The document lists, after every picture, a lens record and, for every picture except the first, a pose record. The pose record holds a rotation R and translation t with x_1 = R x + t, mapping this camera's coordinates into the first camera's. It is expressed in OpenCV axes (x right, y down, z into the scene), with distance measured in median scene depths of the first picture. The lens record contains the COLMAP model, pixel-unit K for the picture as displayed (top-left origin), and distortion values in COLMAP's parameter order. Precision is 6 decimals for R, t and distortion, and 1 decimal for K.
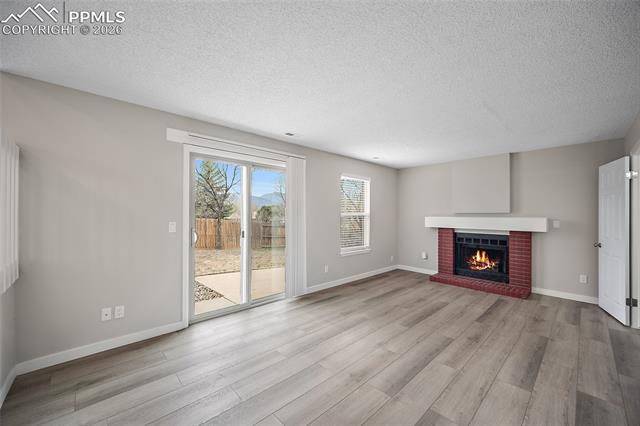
lens RADIAL K [[252.3, 0, 321.2], [0, 252.3, 215.4], [0, 0, 1]] dist [-0.001776, 0.000122]
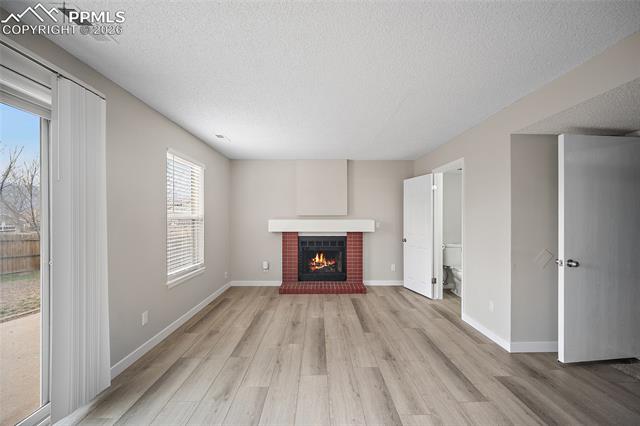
lens RADIAL K [[257.6, 0, 325.6], [0, 257.6, 214.6], [0, 0, 1]] dist [-0.002180, -0.000425]
pose [[0.667642, 0.003316, 0.744475, -0.154433], [0.005658, 0.999939, -0.009528, -0.003285], [-0.744461, 0.010573, 0.667582, 0.391530]]
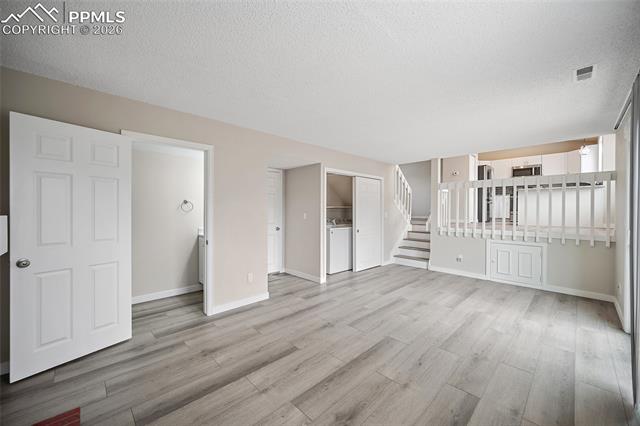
lens RADIAL K [[252.3, 0, 322.5], [0, 252.3, 209.9], [0, 0, 1]] dist [-0.001776, 0.000122]
pose [[-0.999865, -0.009067, -0.013738, 0.459460], [-0.009187, 0.999920, 0.008719, -0.004400], [0.013657, 0.008844, -0.999868, 1.451540]]
